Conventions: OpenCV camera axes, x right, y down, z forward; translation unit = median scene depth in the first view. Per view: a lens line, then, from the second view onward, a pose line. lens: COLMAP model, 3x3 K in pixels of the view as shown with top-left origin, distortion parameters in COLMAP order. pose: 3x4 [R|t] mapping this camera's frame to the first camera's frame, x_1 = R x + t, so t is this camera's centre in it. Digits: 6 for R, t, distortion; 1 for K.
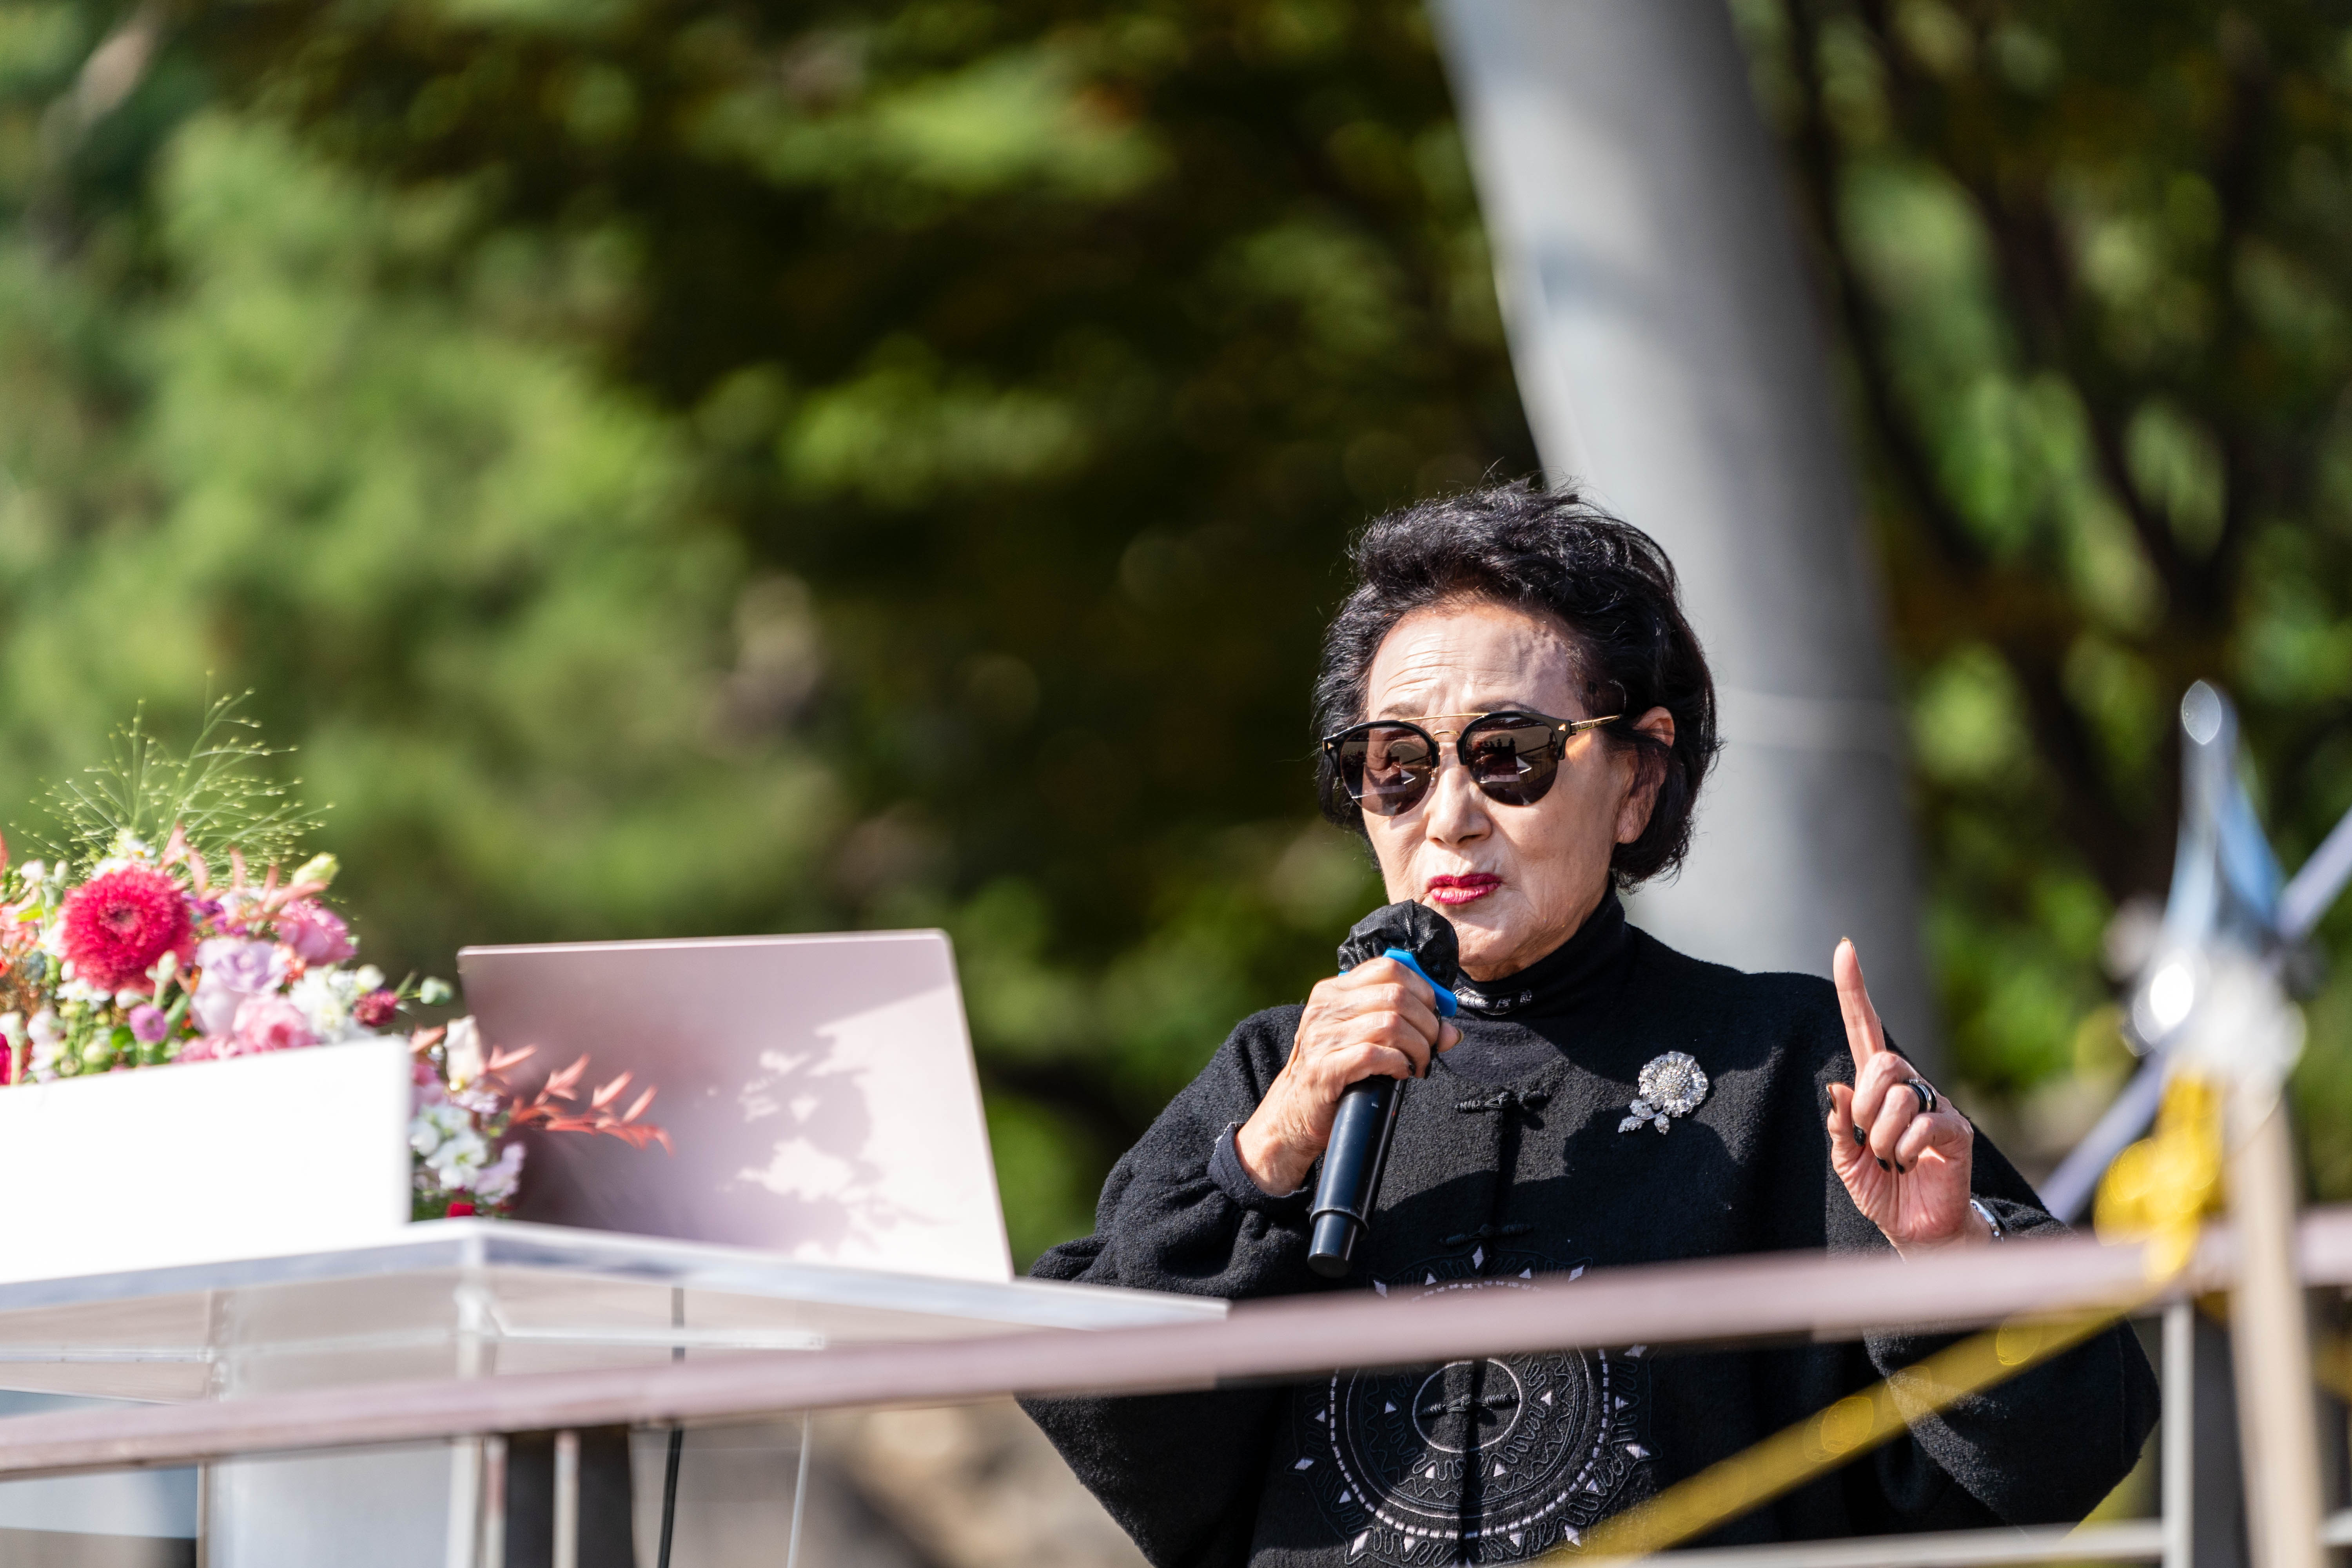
lens RADIAL K [[13501.2, 0, 1172.1], [0, 13501.2, 874.5], [0, 0, 1]] dist [0.306755, 205.159342]
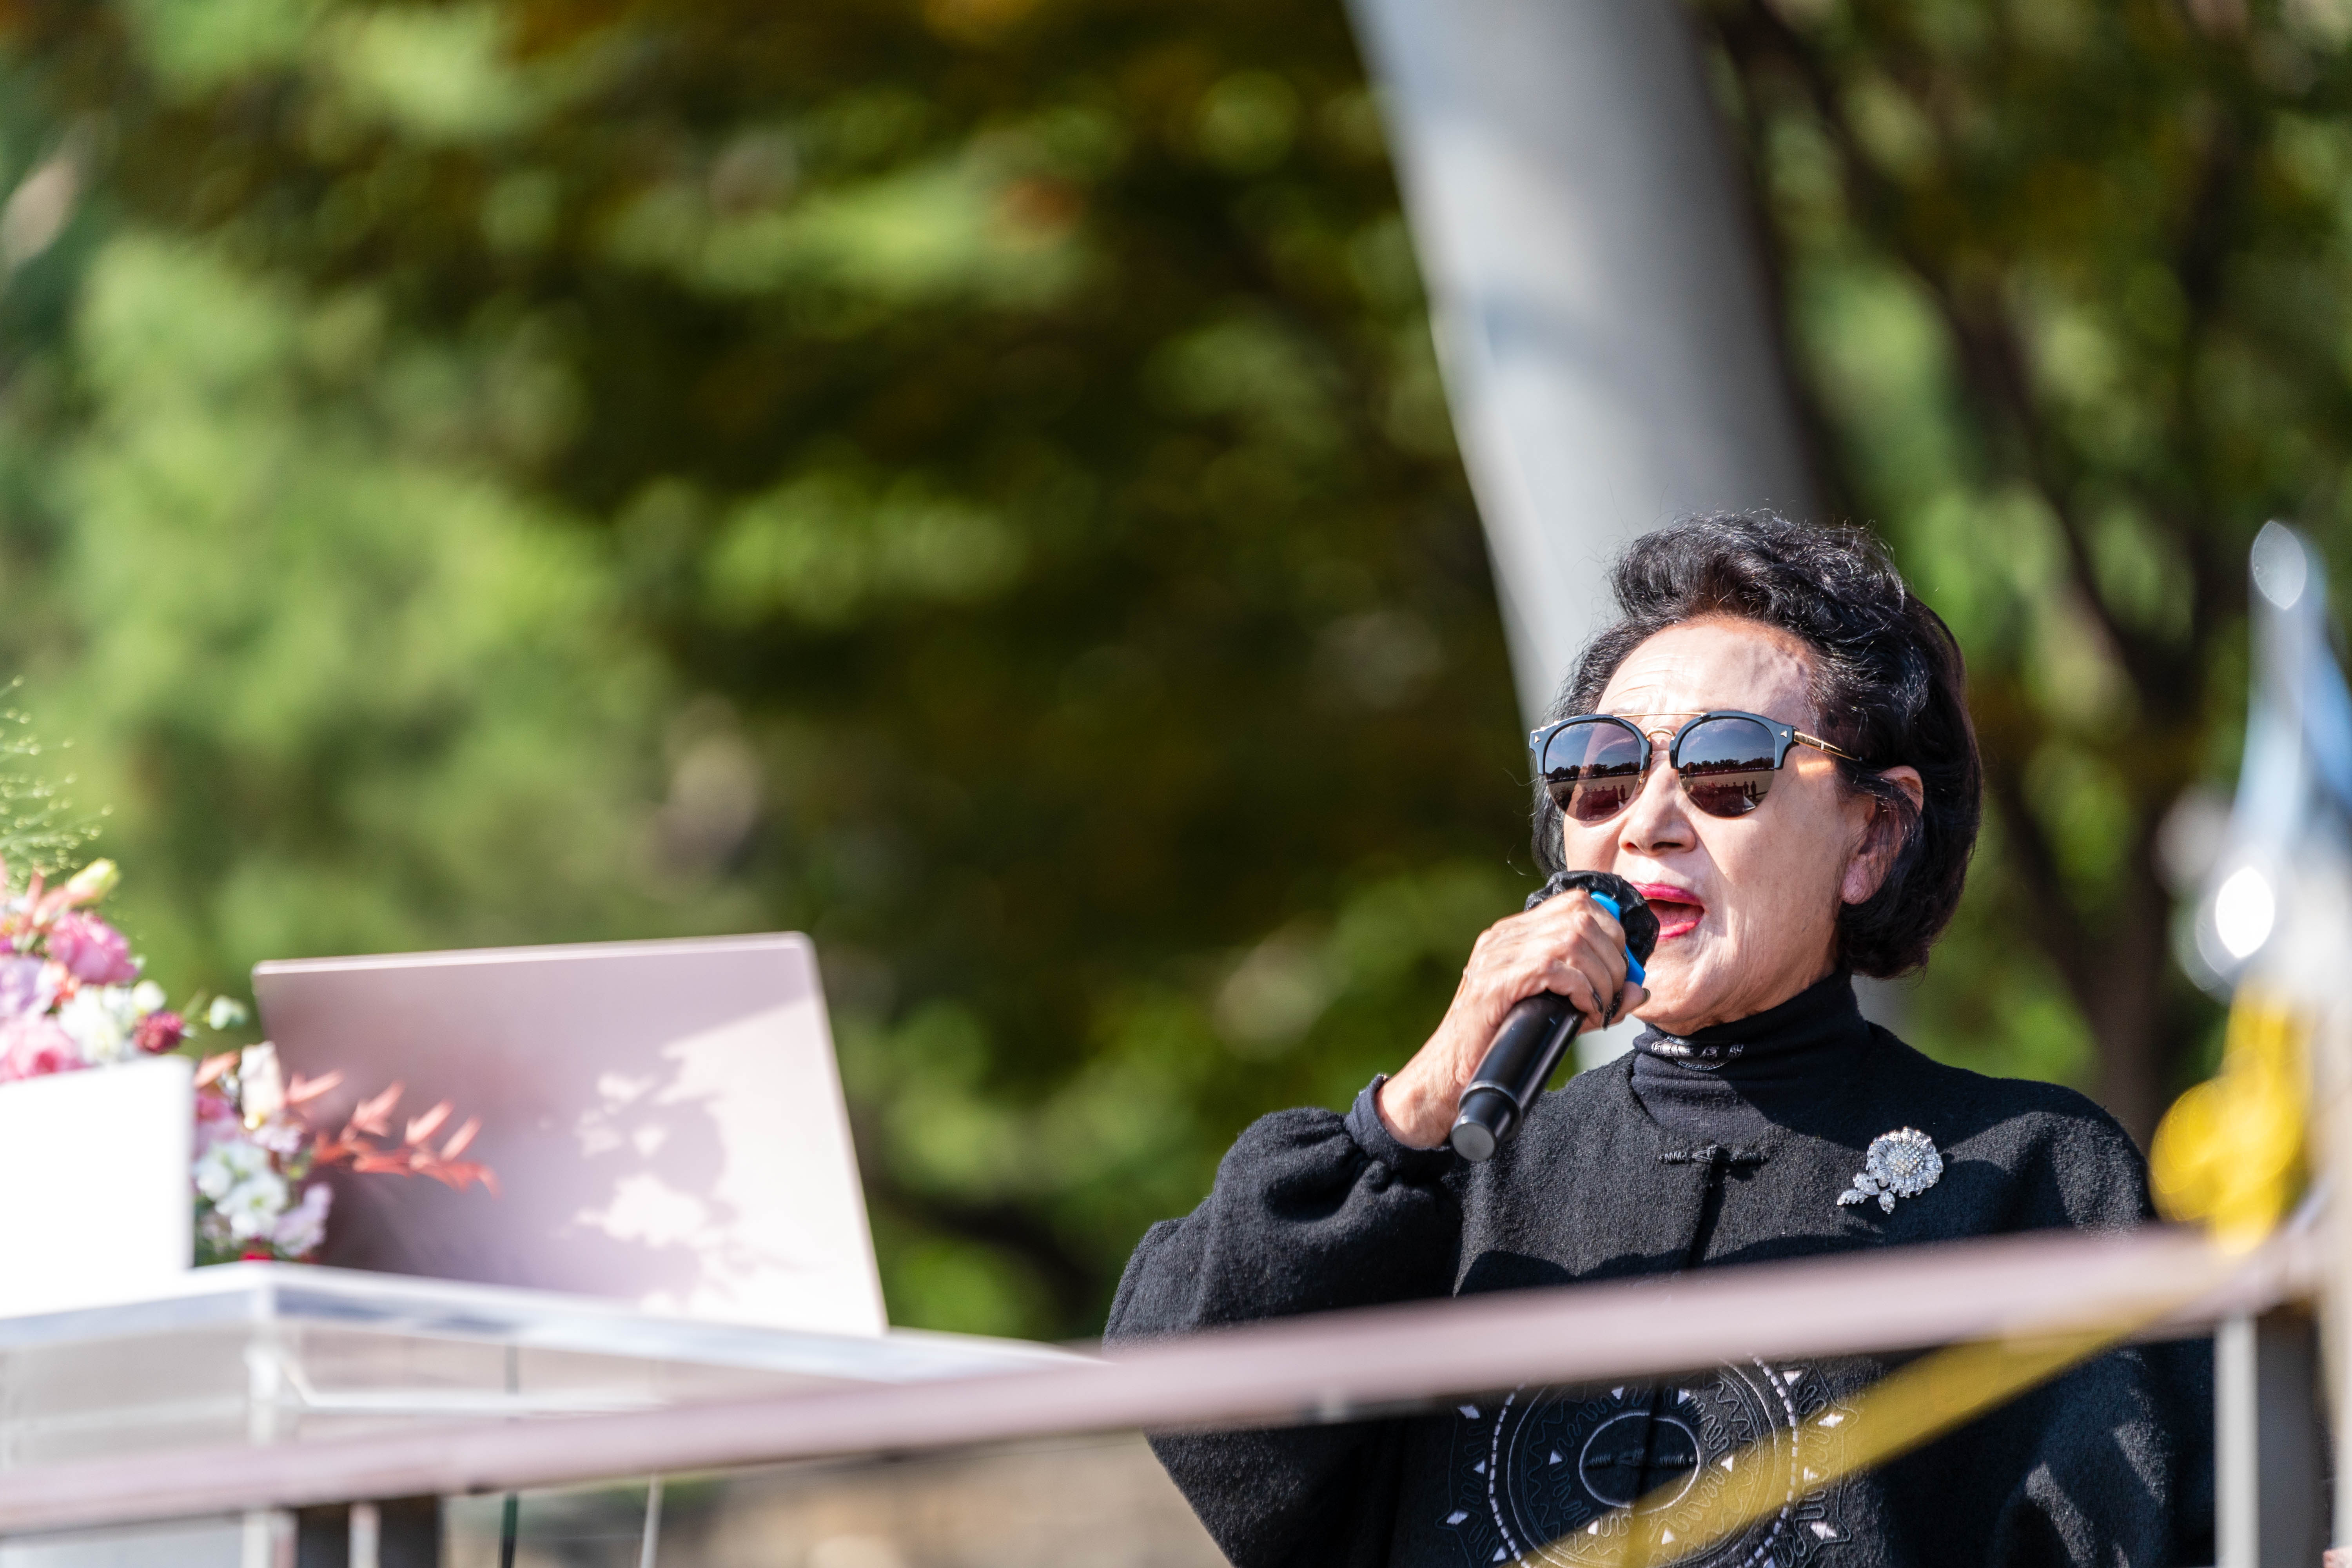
lens RADIAL K [[13557.0, 0, 1176.0], [0, 13557.0, 784.0], [0, 0, 1]] dist [0.459795, 6.819358]
pose [[0.999910, -0.012956, 0.003578, 0.003826], [0.013020, 0.999744, -0.018504, 0.010847], [-0.003338, 0.018548, 0.999822, 0.123103]]
